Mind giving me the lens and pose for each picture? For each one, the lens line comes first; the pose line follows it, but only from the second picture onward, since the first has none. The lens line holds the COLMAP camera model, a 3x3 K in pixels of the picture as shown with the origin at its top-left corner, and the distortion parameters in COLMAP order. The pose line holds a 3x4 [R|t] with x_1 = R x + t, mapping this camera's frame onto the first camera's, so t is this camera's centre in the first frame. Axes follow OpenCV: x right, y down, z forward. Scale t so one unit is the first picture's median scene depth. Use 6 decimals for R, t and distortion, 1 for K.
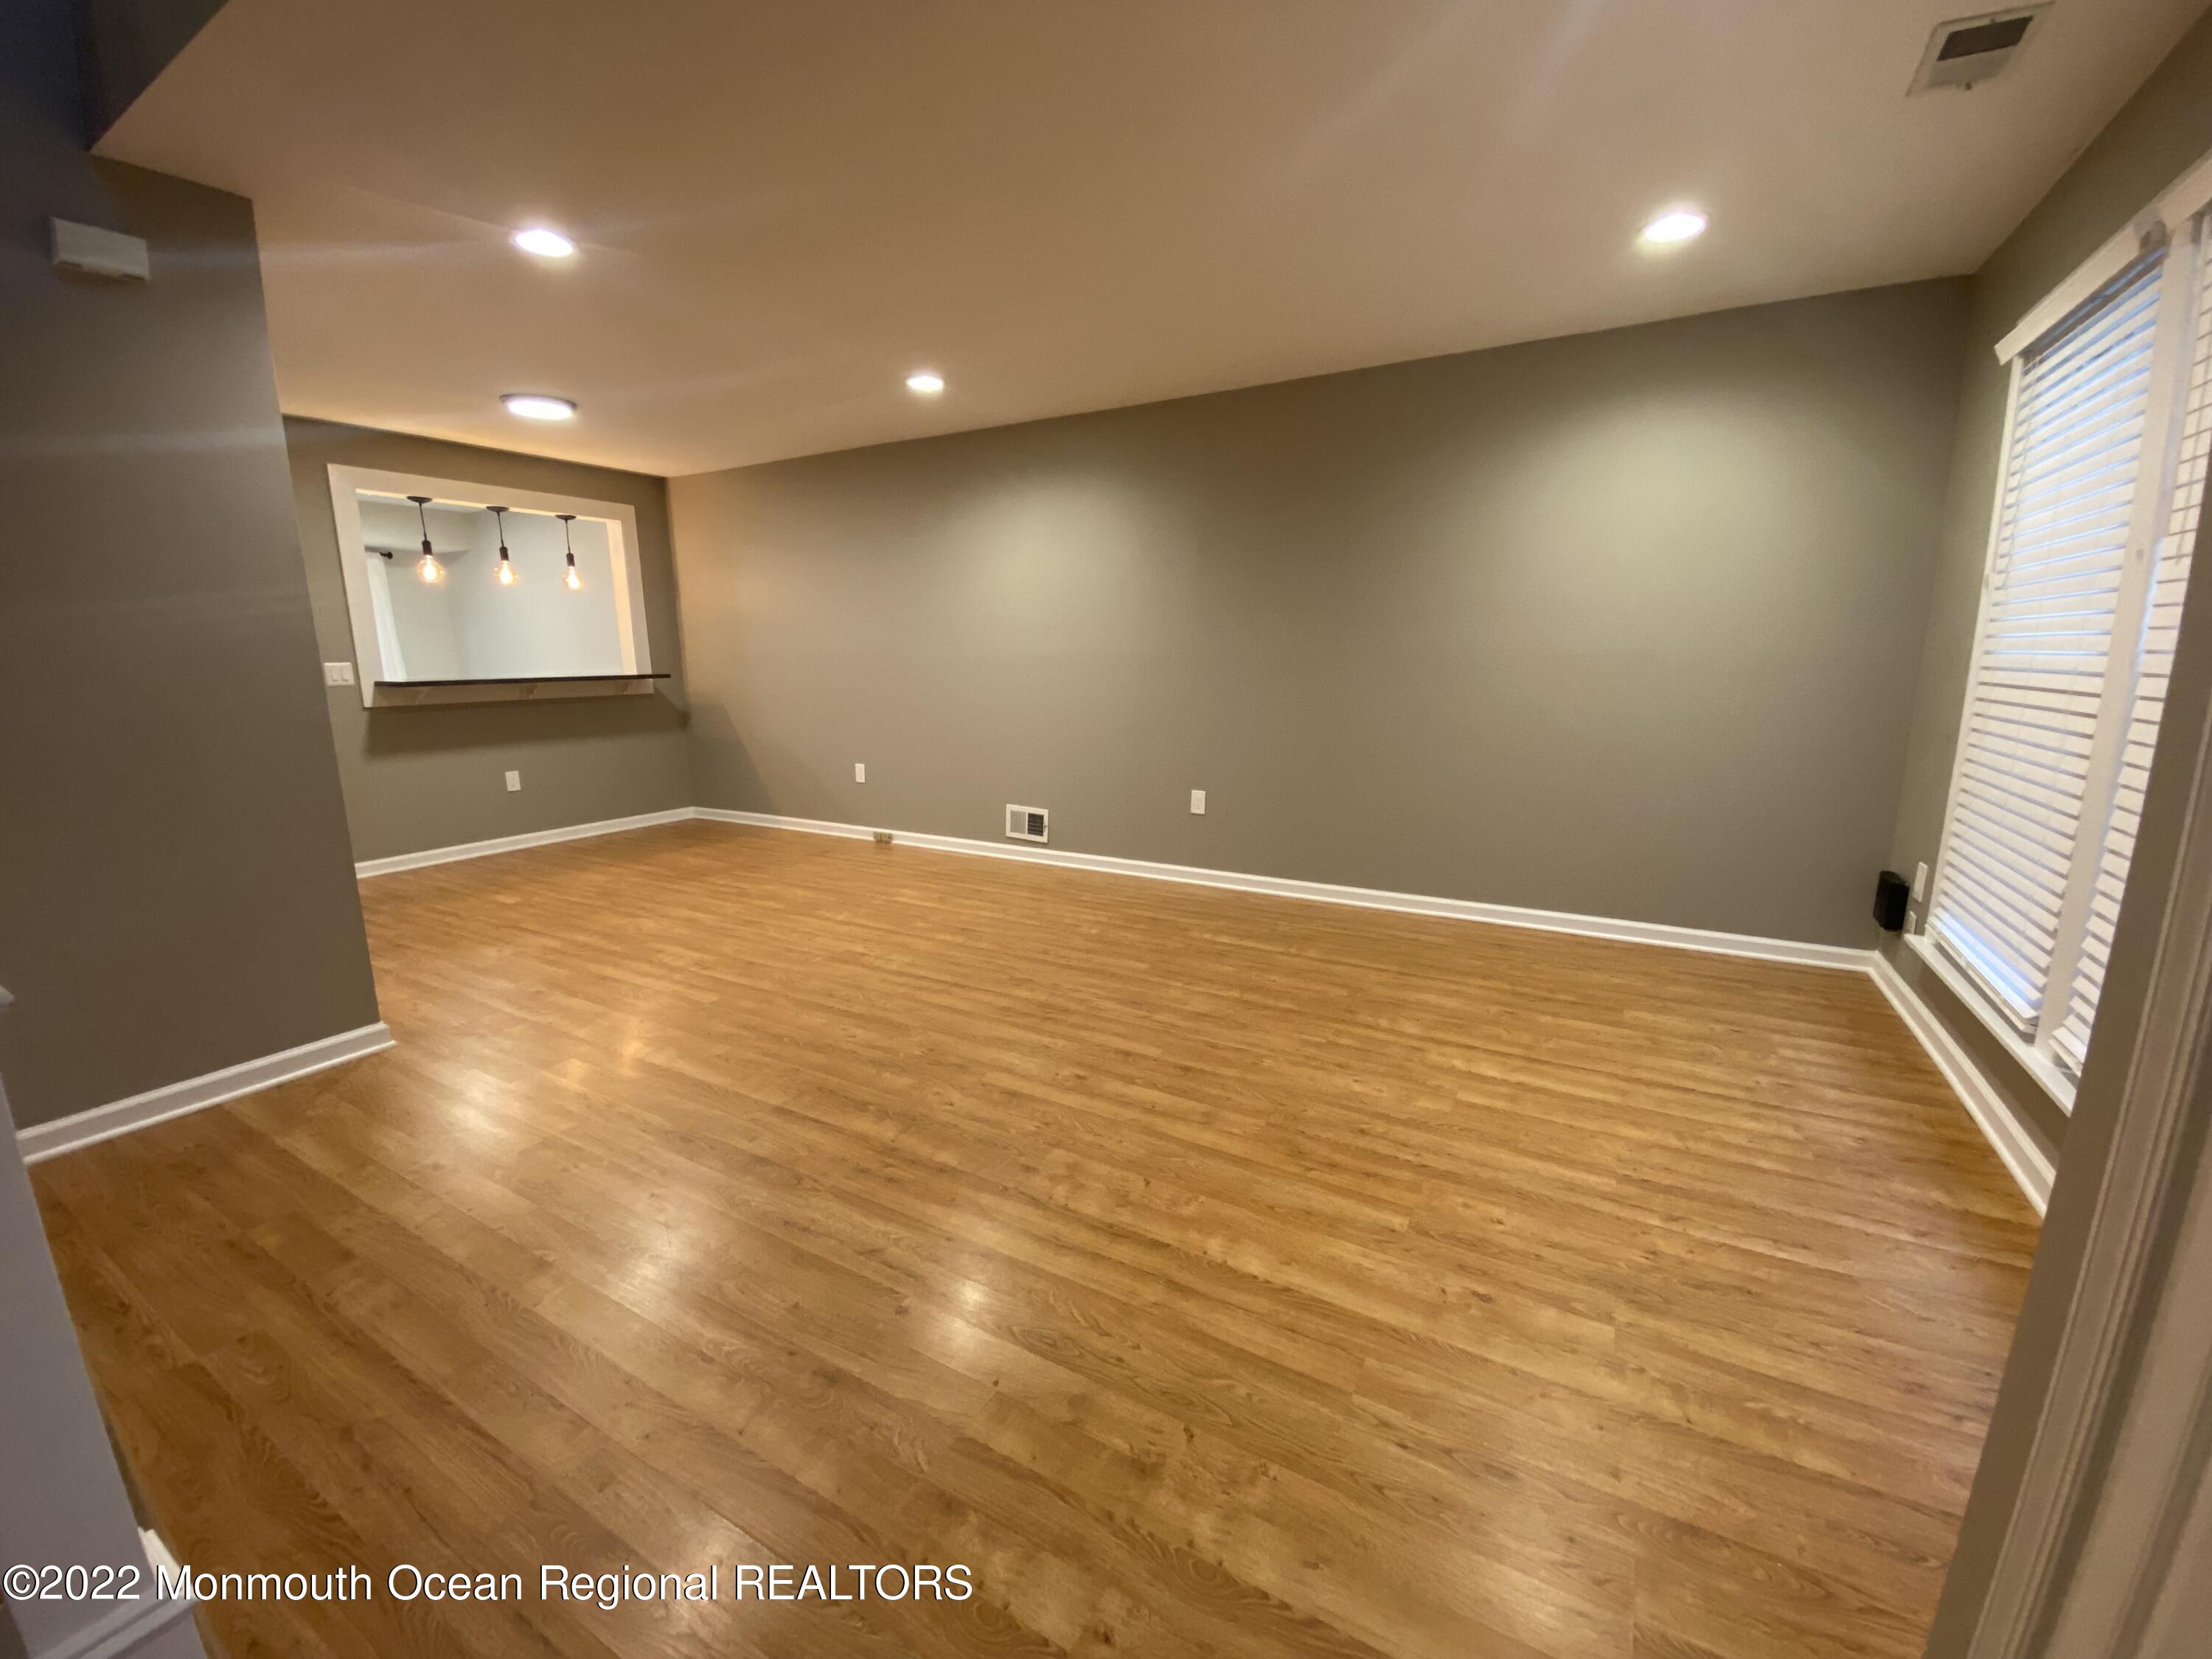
lens RADIAL K [[890.7, 0, 1096.4], [0, 890.7, 828.9], [0, 0, 1]] dist [0.022649, -0.023764]
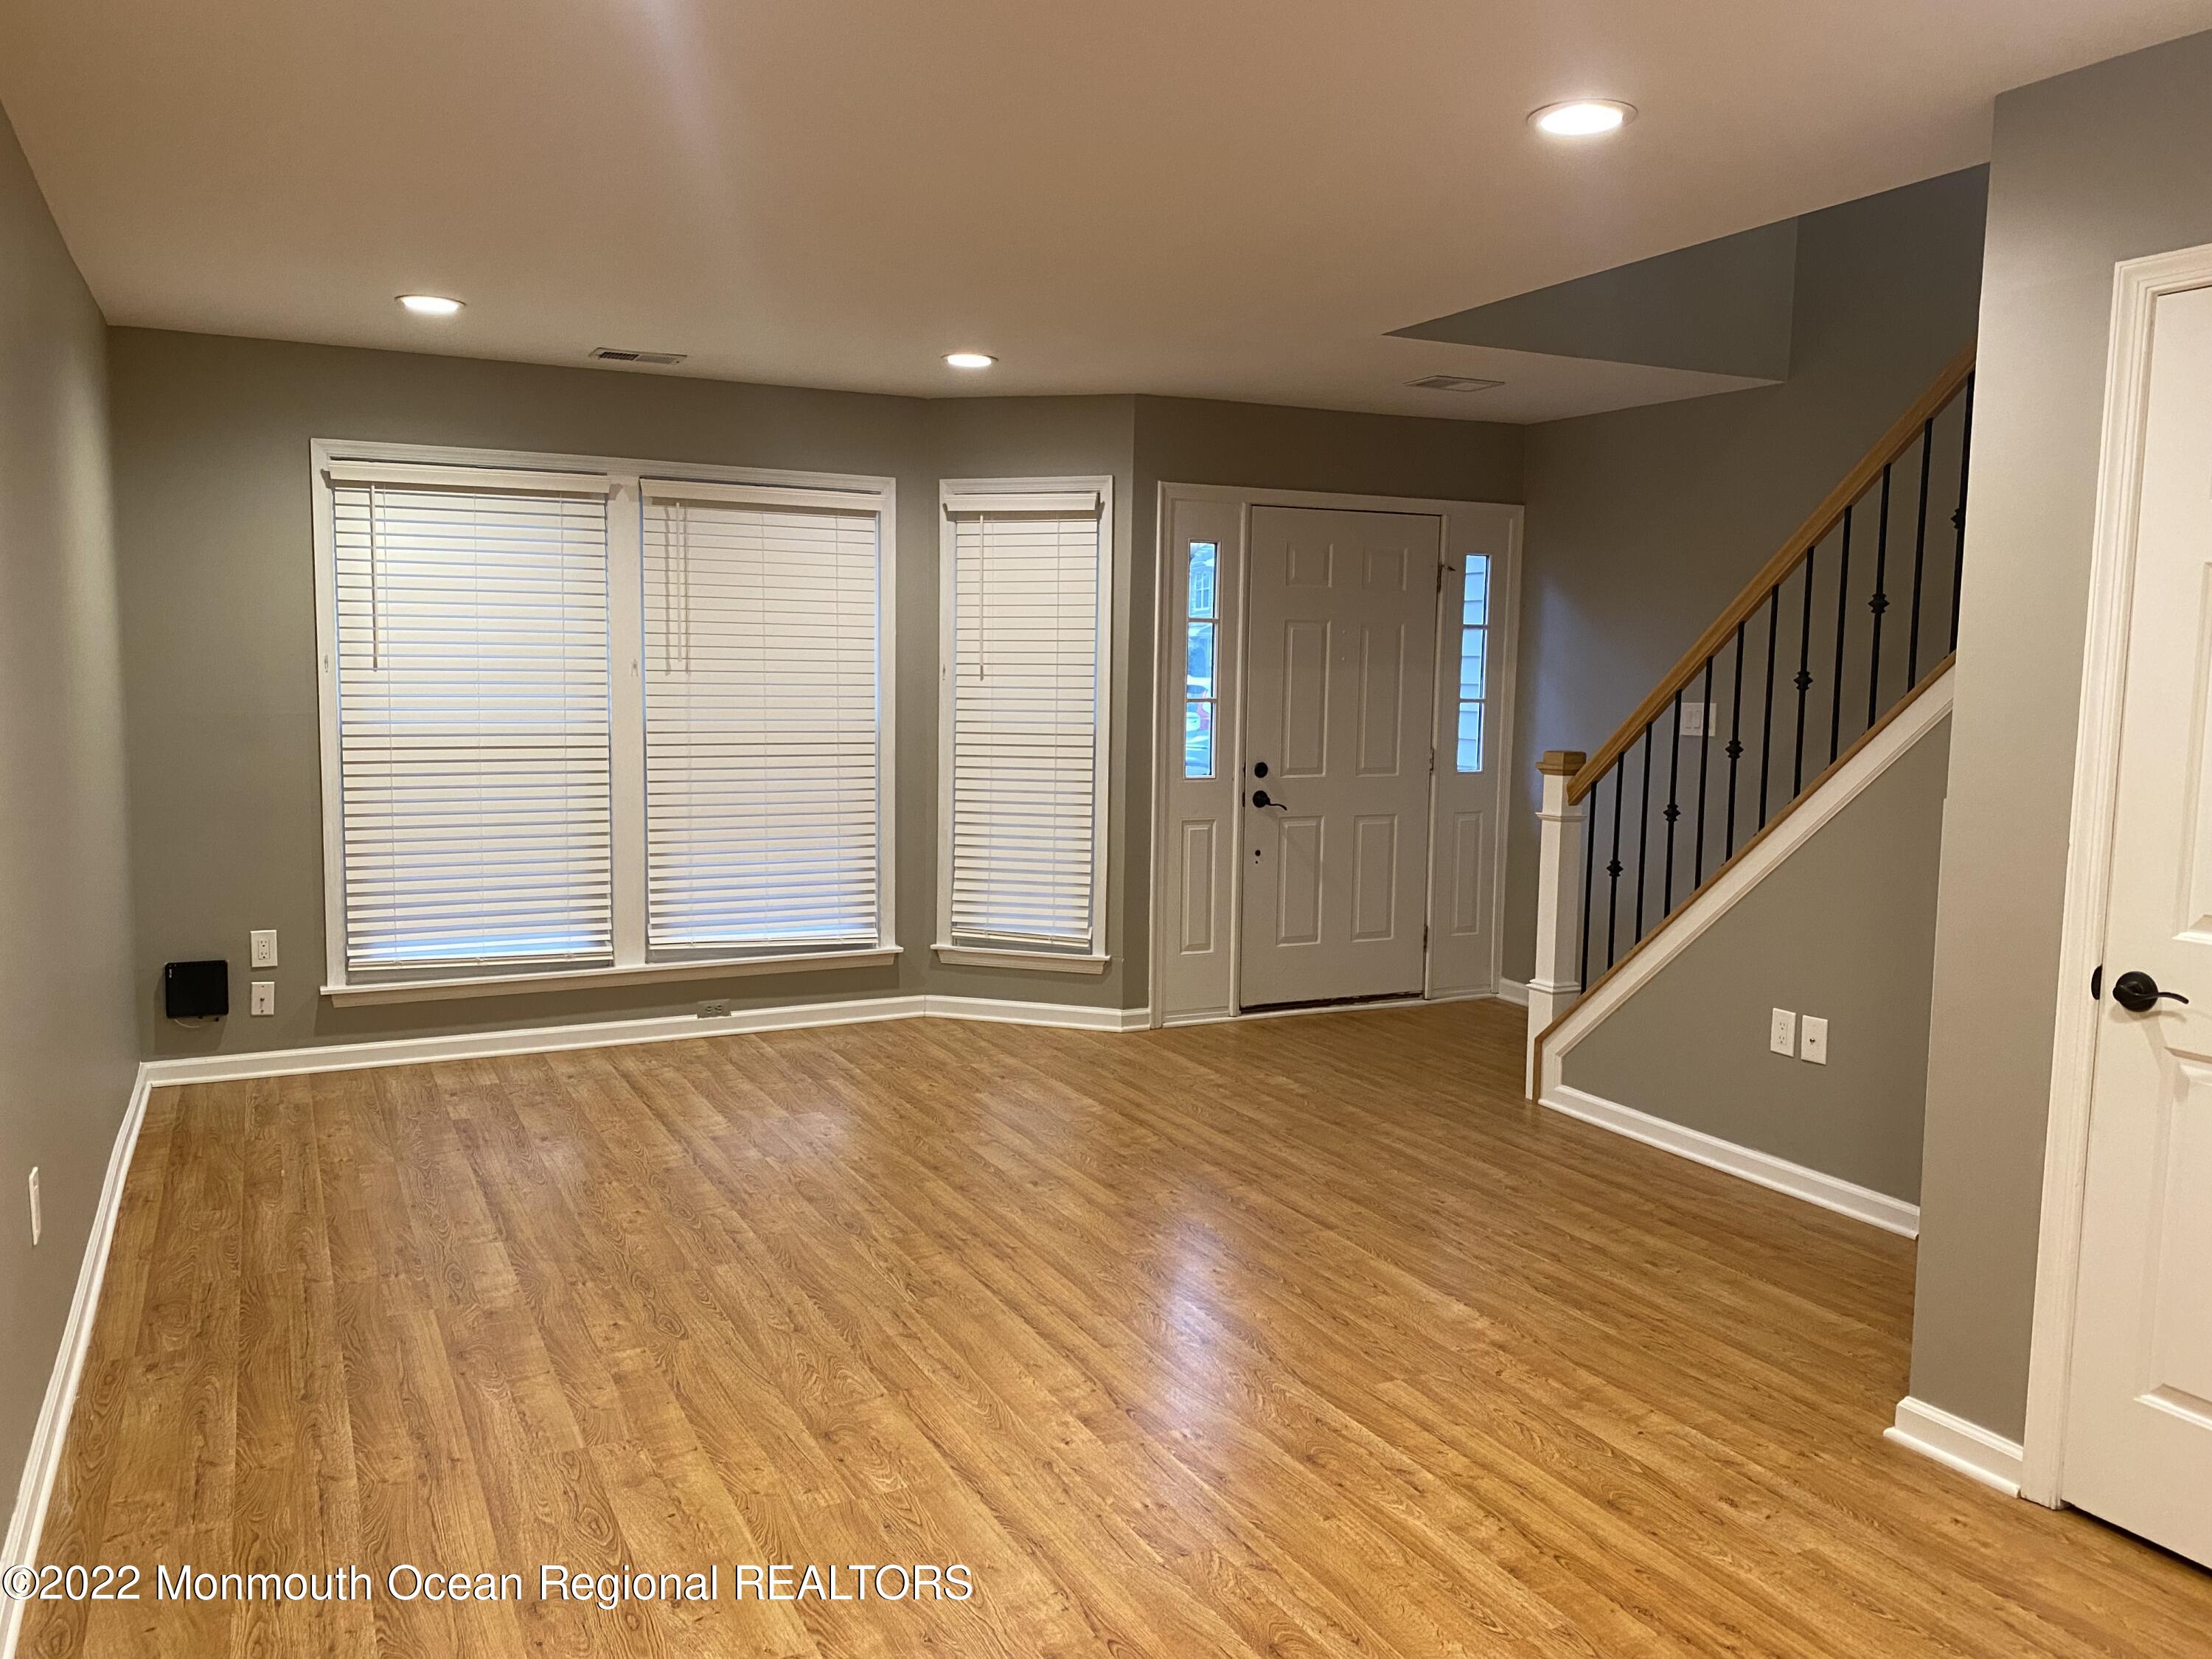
lens RADIAL K [[1688.6, 0, 1106.0], [0, 1688.6, 829.5], [0, 0, 1]] dist [0.014797, -0.001264]
pose [[-0.838150, -0.059575, 0.542176, -1.100888], [0.098081, 0.961352, 0.257259, -0.574408], [-0.536549, 0.268799, -0.799914, 2.439959]]
